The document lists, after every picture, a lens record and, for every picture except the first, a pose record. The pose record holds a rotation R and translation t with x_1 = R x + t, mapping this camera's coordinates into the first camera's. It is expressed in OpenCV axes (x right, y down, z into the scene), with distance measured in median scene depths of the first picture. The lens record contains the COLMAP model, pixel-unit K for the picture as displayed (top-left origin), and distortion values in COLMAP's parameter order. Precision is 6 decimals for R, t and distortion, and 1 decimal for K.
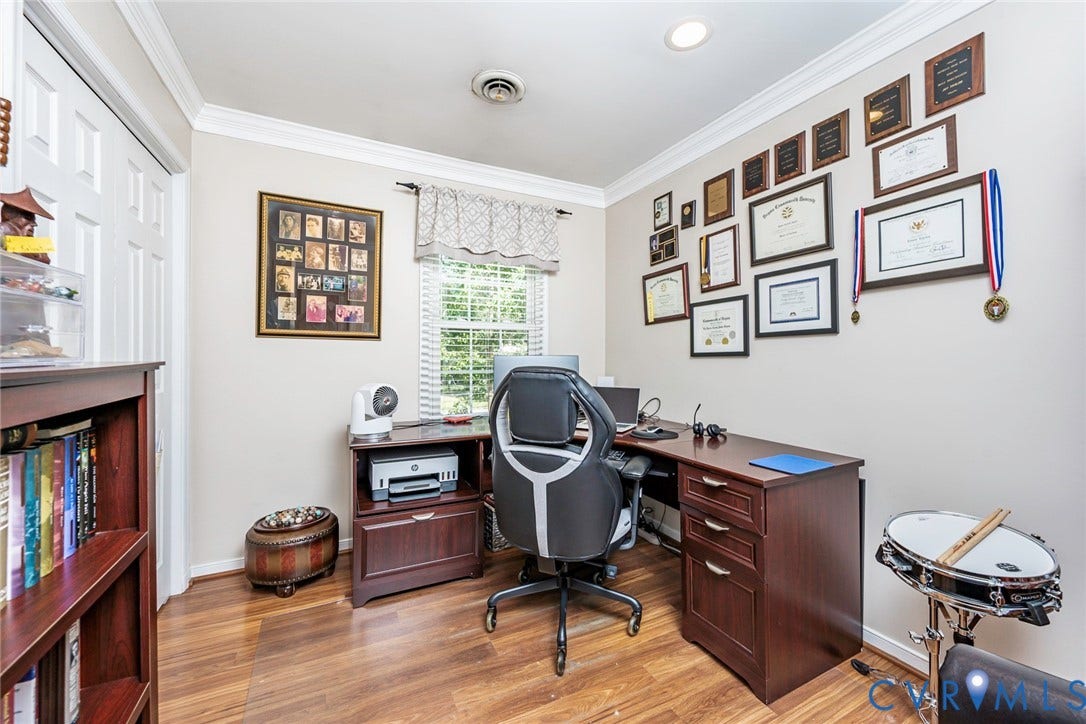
lens RADIAL K [[424.6, 0, 543.4], [0, 424.6, 353.4], [0, 0, 1]] dist [-0.000910, -0.000738]
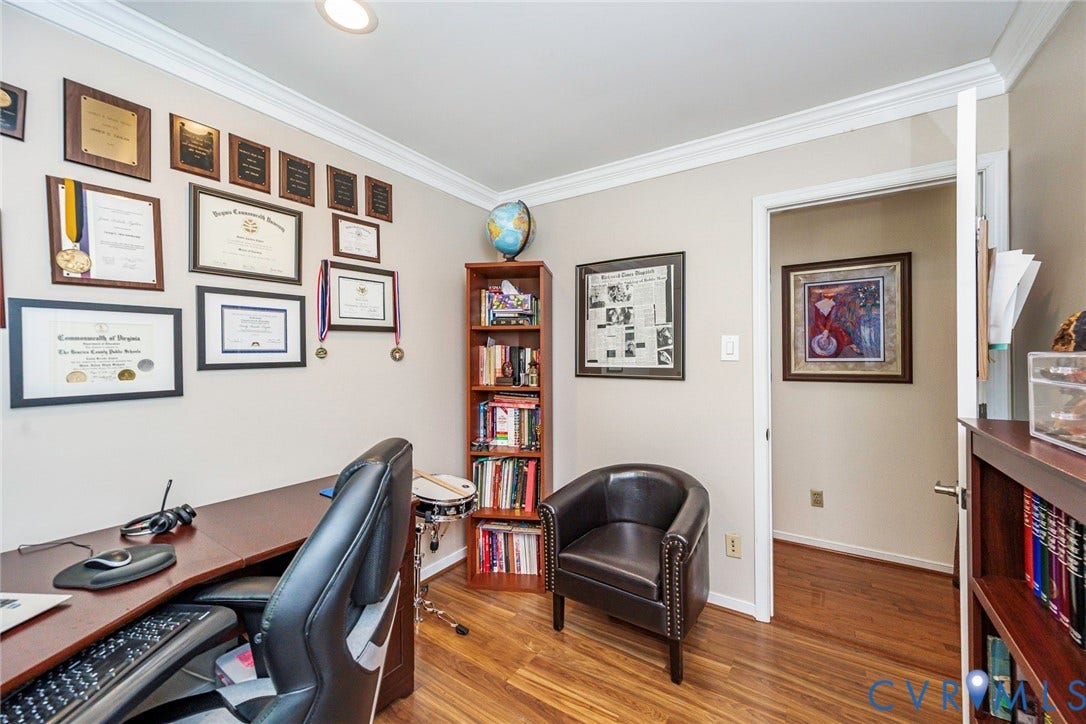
lens RADIAL K [[424.6, 0, 543.5], [0, 424.6, 357.1], [0, 0, 1]] dist [-0.000910, -0.000738]
pose [[-0.494779, -0.003076, 0.869014, -0.514909], [-0.003322, 0.999993, 0.001648, -0.073447], [-0.869013, -0.002072, -0.494785, 0.987035]]
